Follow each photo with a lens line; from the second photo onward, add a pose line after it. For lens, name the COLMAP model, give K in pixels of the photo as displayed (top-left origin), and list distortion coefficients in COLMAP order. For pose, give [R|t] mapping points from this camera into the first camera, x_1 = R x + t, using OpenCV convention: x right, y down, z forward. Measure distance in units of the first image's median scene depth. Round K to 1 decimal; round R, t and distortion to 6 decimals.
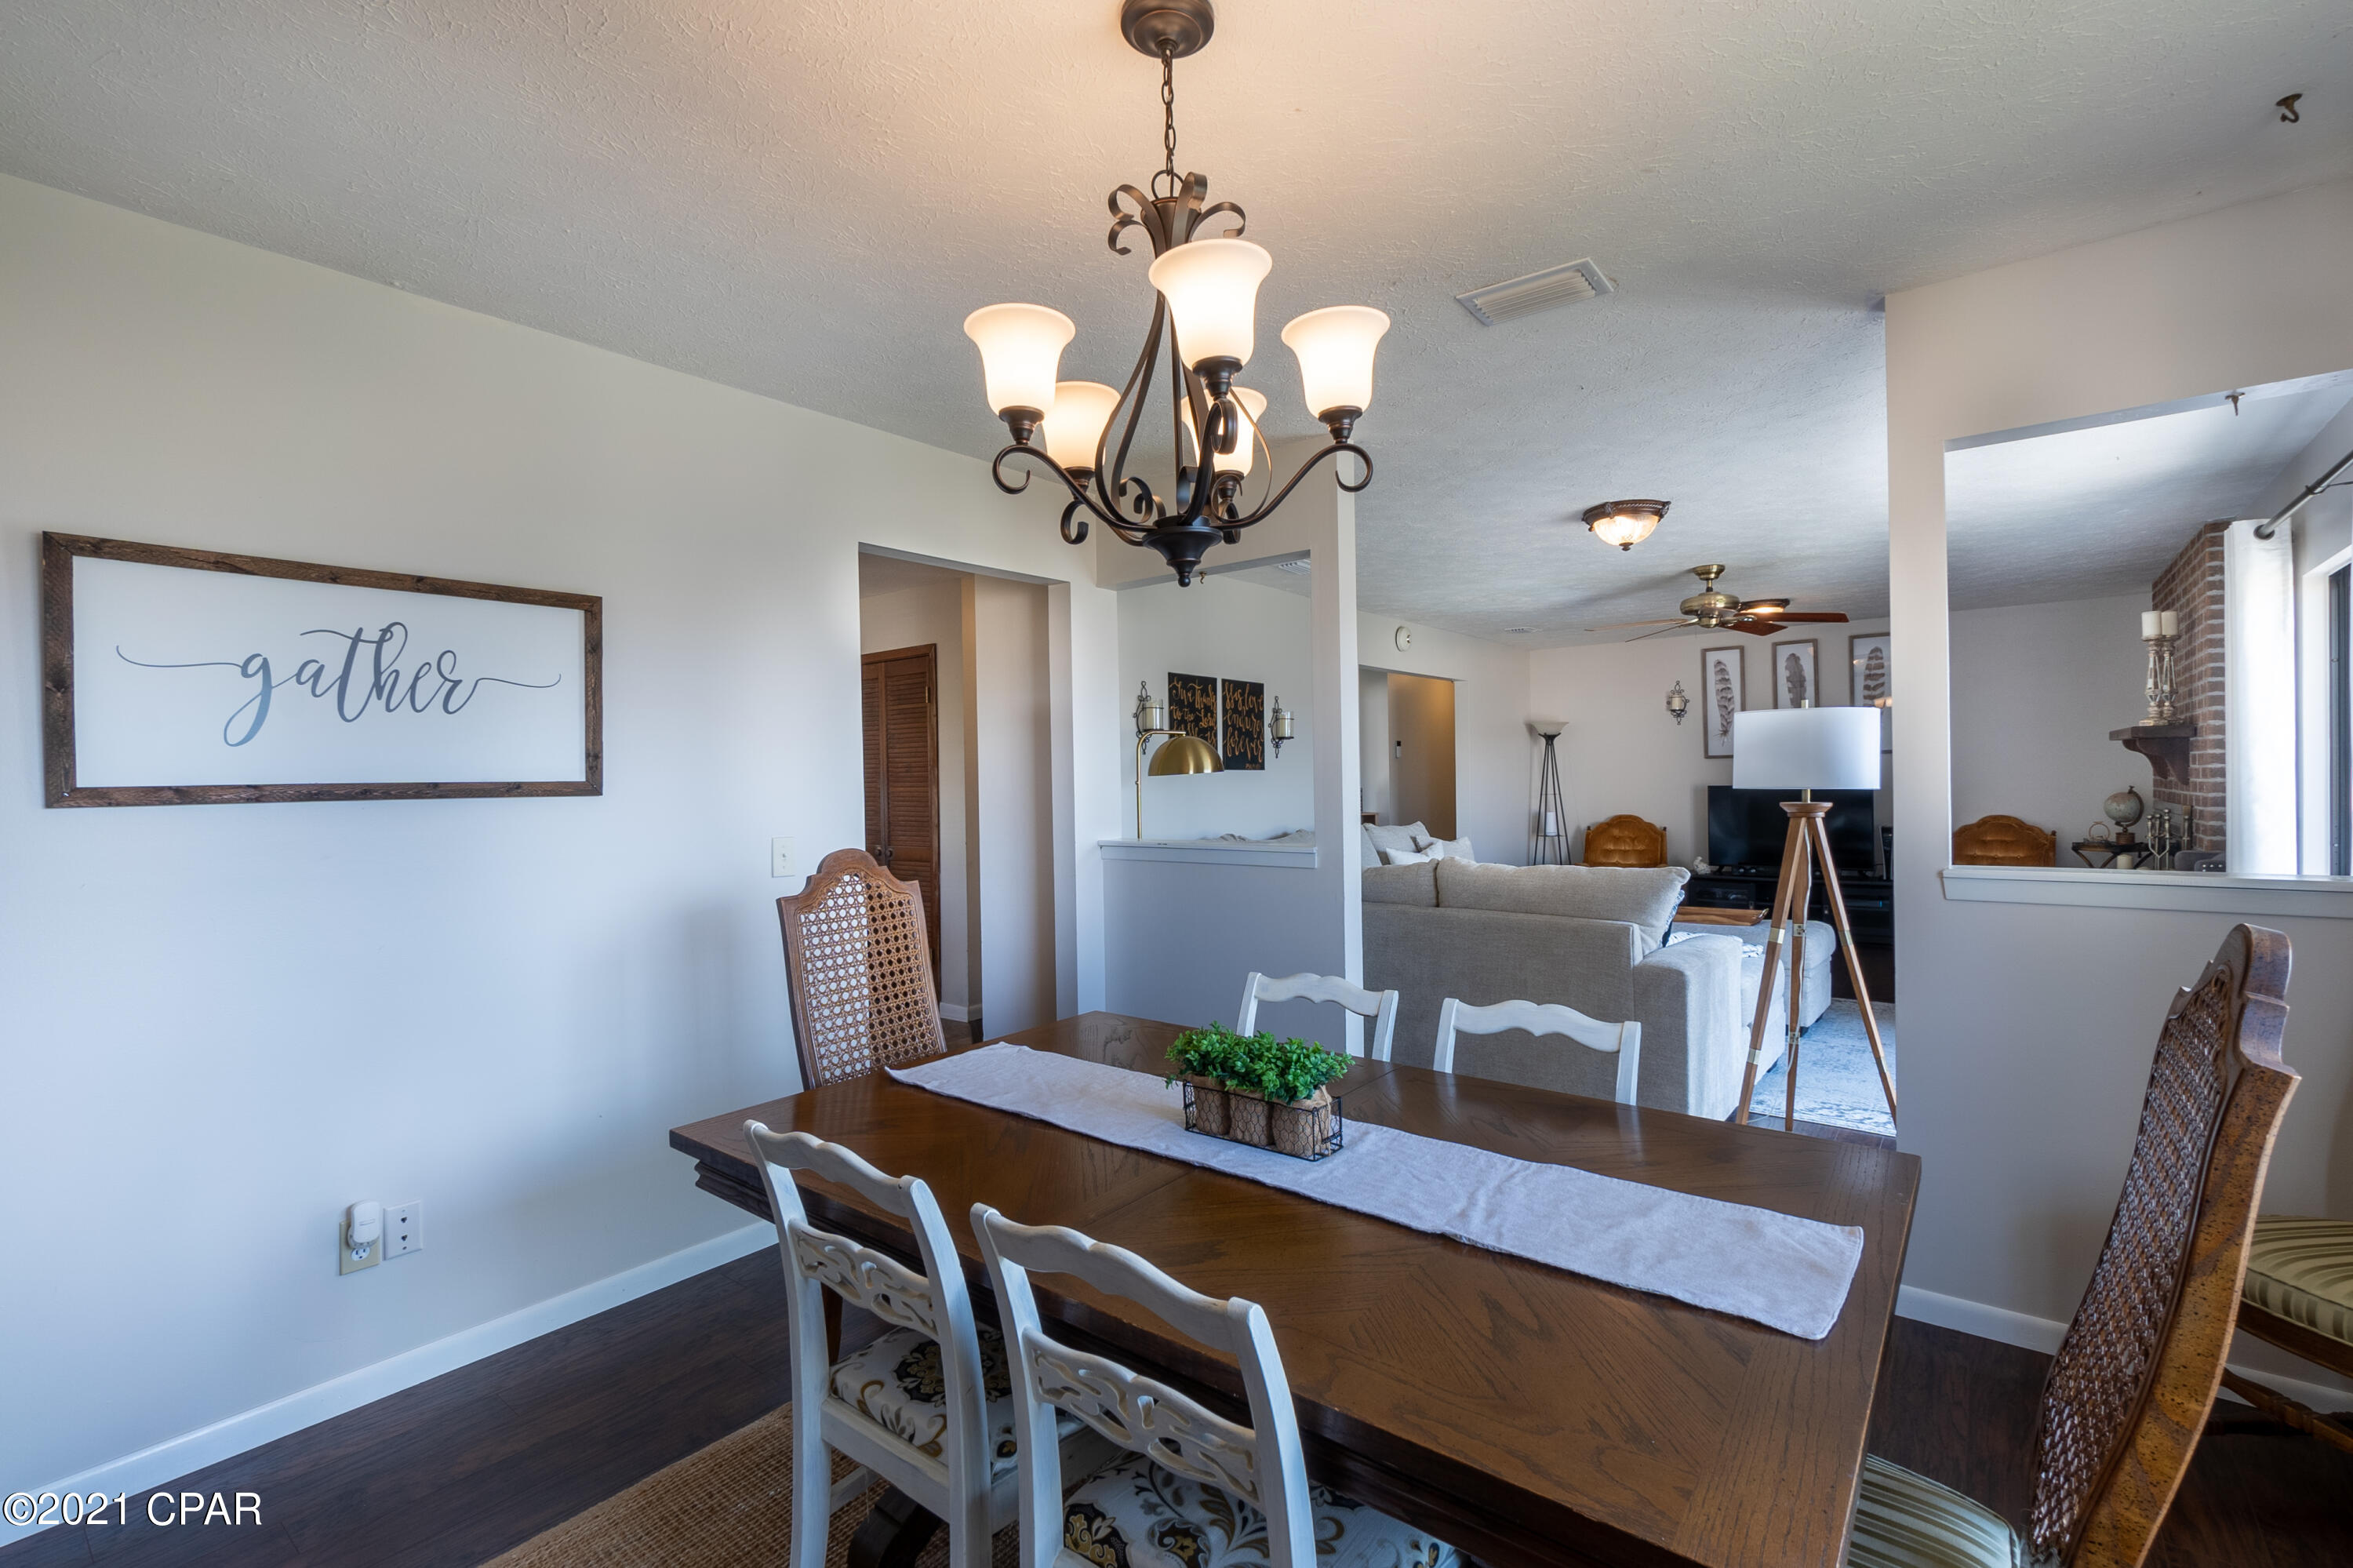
lens RADIAL K [[1032.8, 0, 1176.5], [0, 1032.8, 784.0], [0, 0, 1]] dist [0.001176, 0.000119]
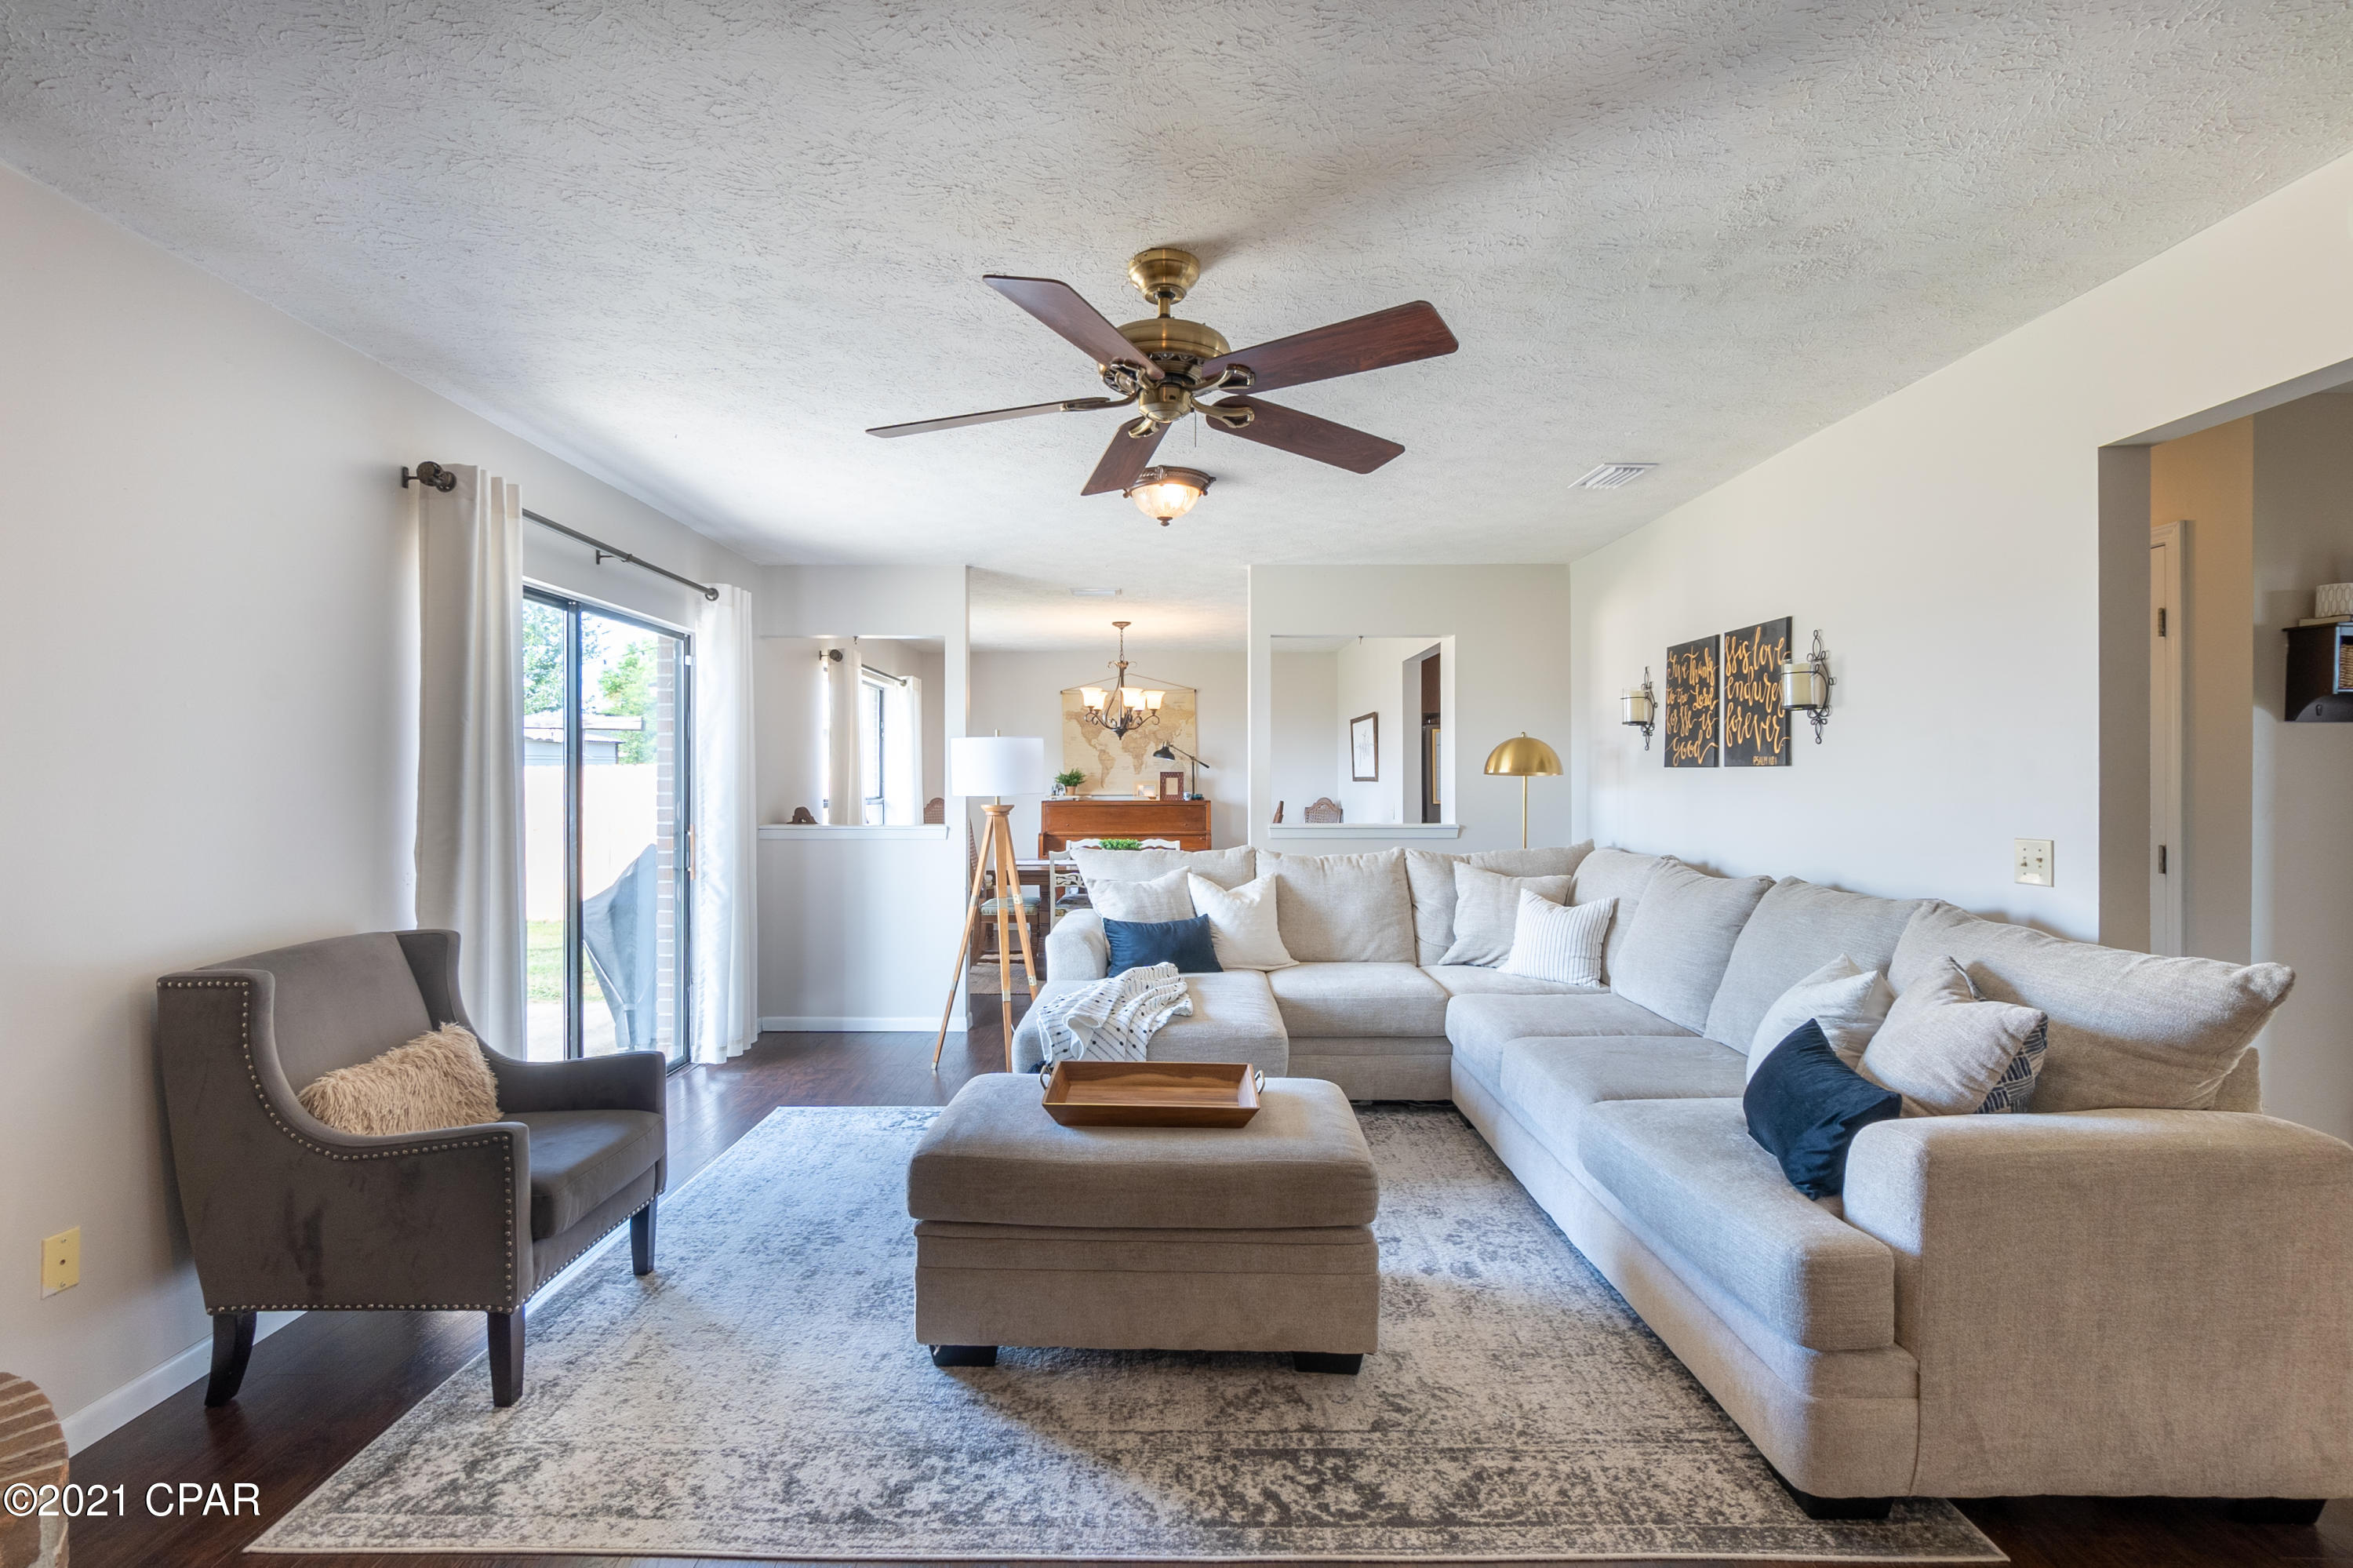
lens RADIAL K [[1054.4, 0, 1166.8], [0, 1054.4, 785.3], [0, 0, 1]] dist [-0.000422, 0.000051]
pose [[-0.778354, 0.020520, -0.627490, 0.750896], [0.011744, 0.999767, 0.018126, -0.017797], [0.627716, 0.006739, -0.778413, 1.278980]]
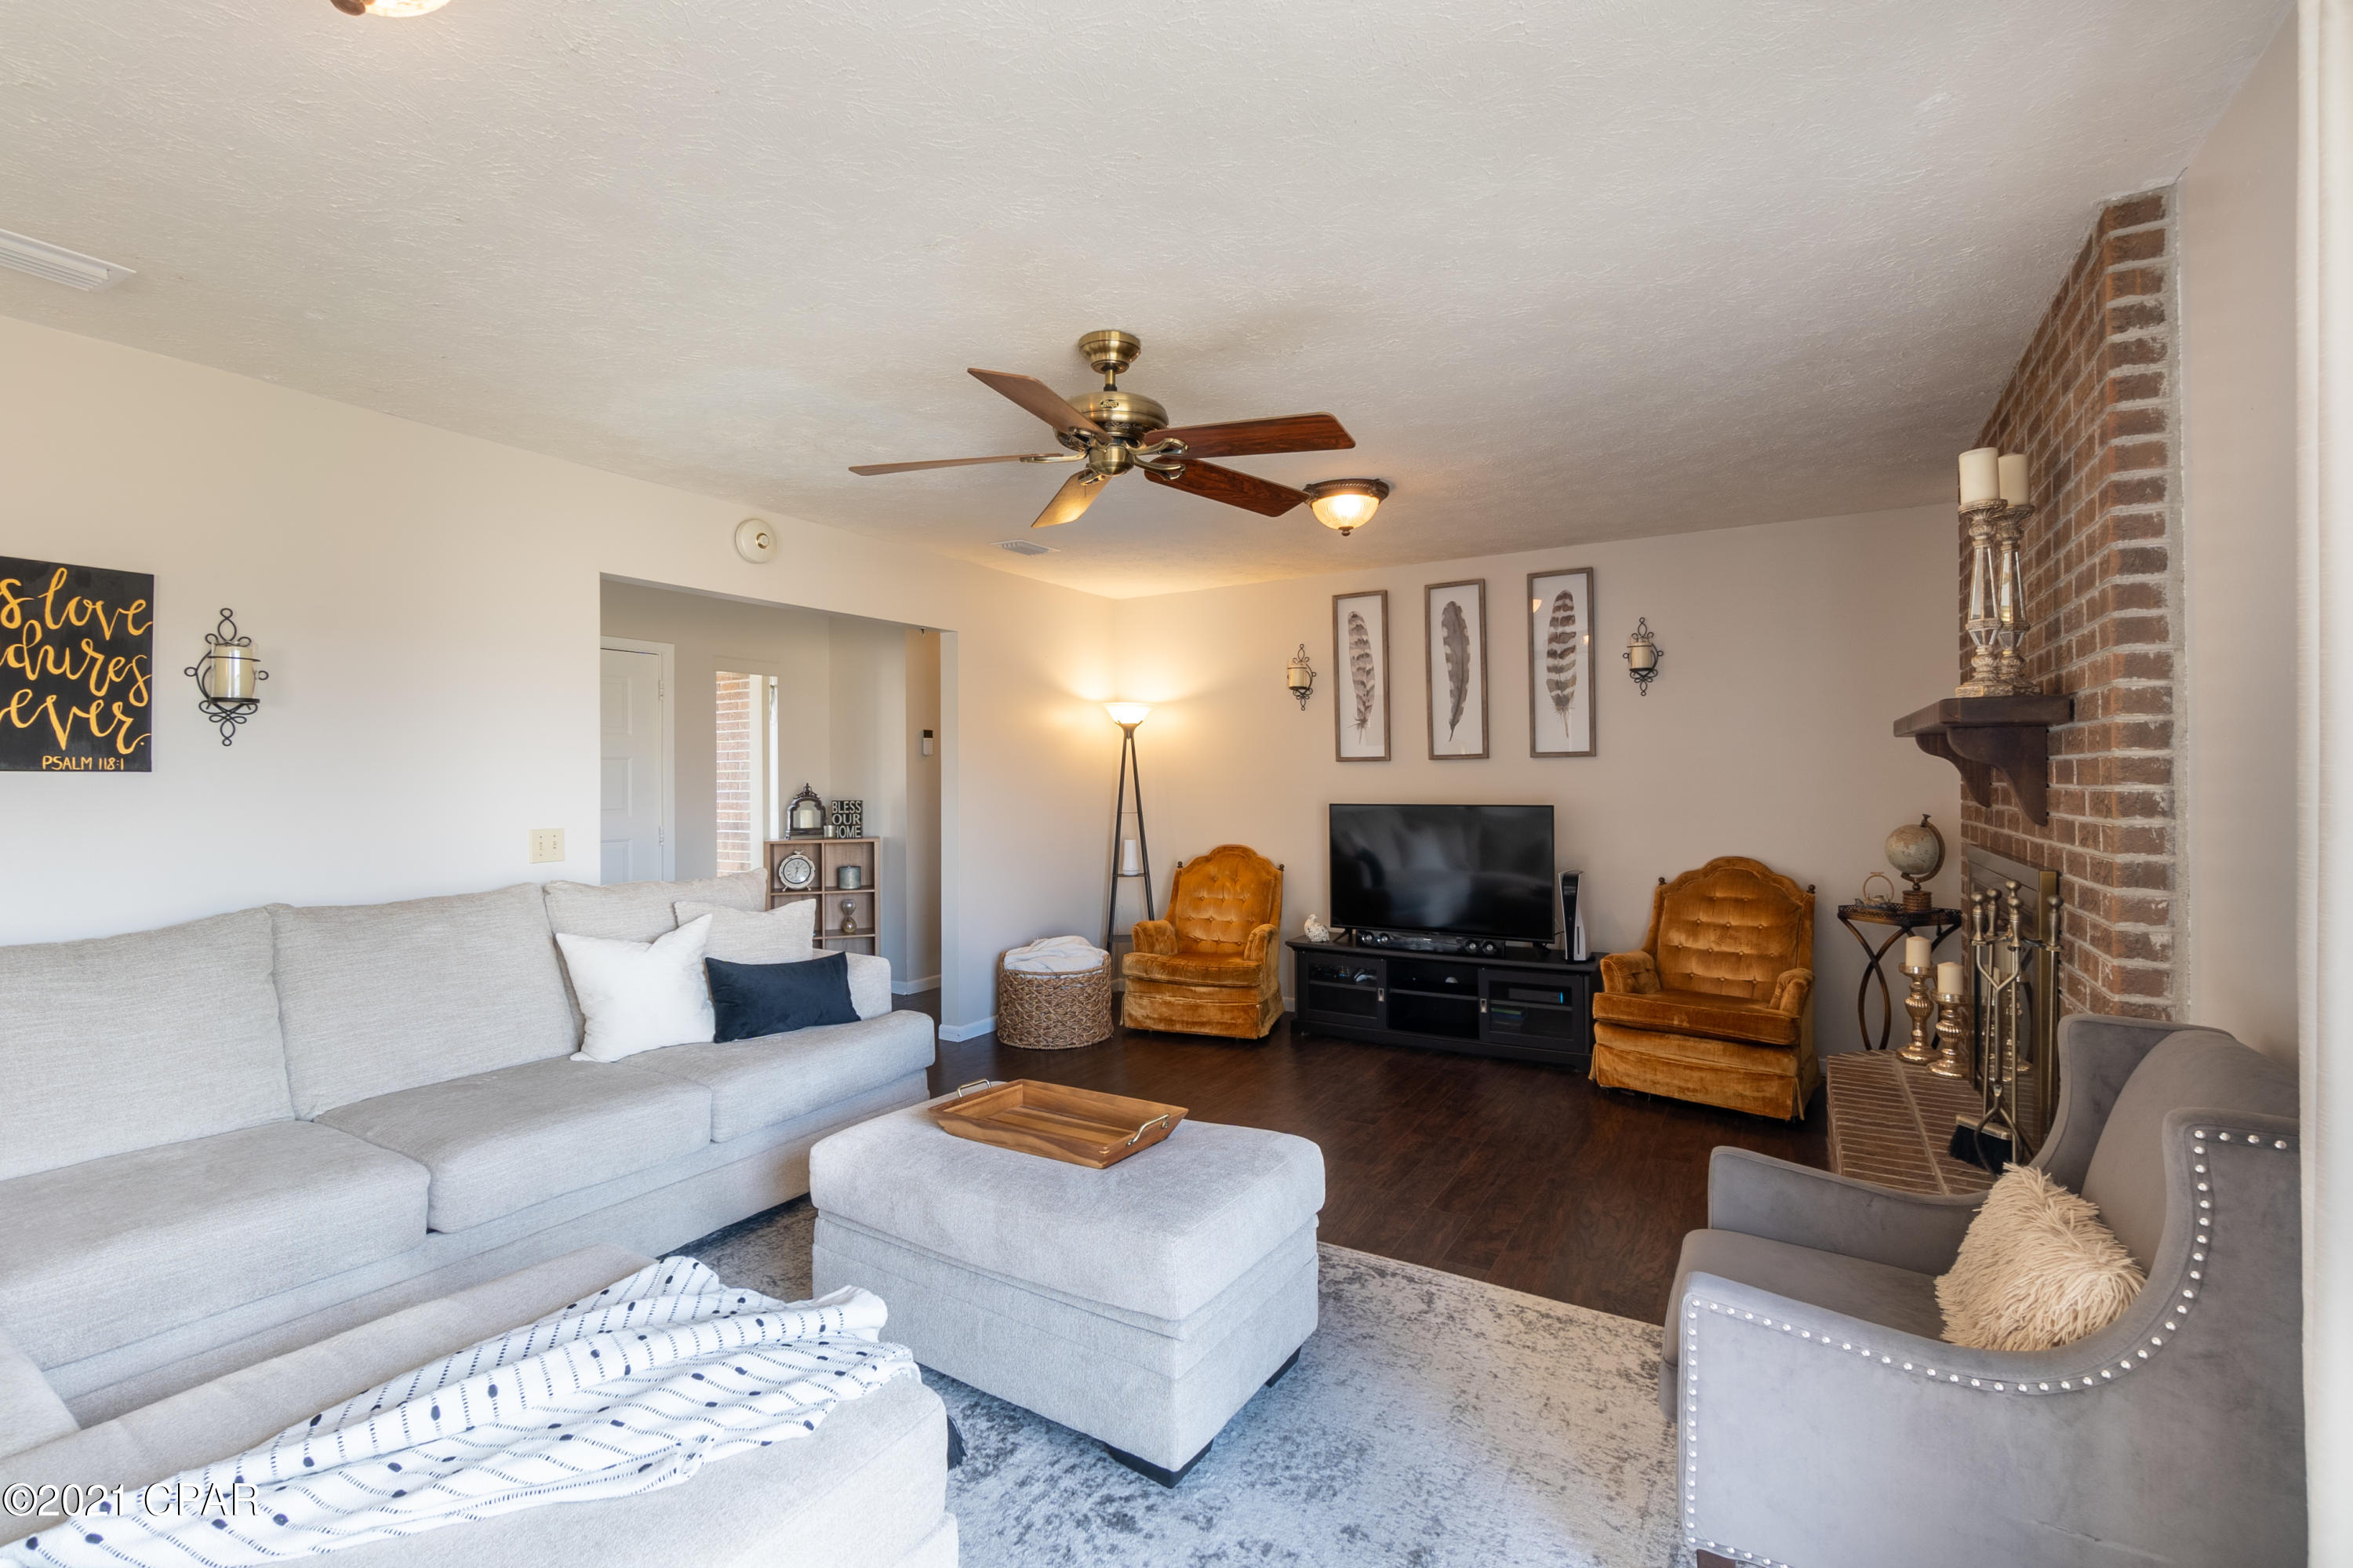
lens RADIAL K [[1043.1, 0, 1154.2], [0, 1043.1, 772.1], [0, 0, 1]] dist [-0.004111, 0.000224]
pose [[0.992731, 0.011506, 0.119804, 0.469541], [-0.009969, 0.999860, -0.013420, -0.011840], [-0.119941, 0.012128, 0.992707, 0.524849]]
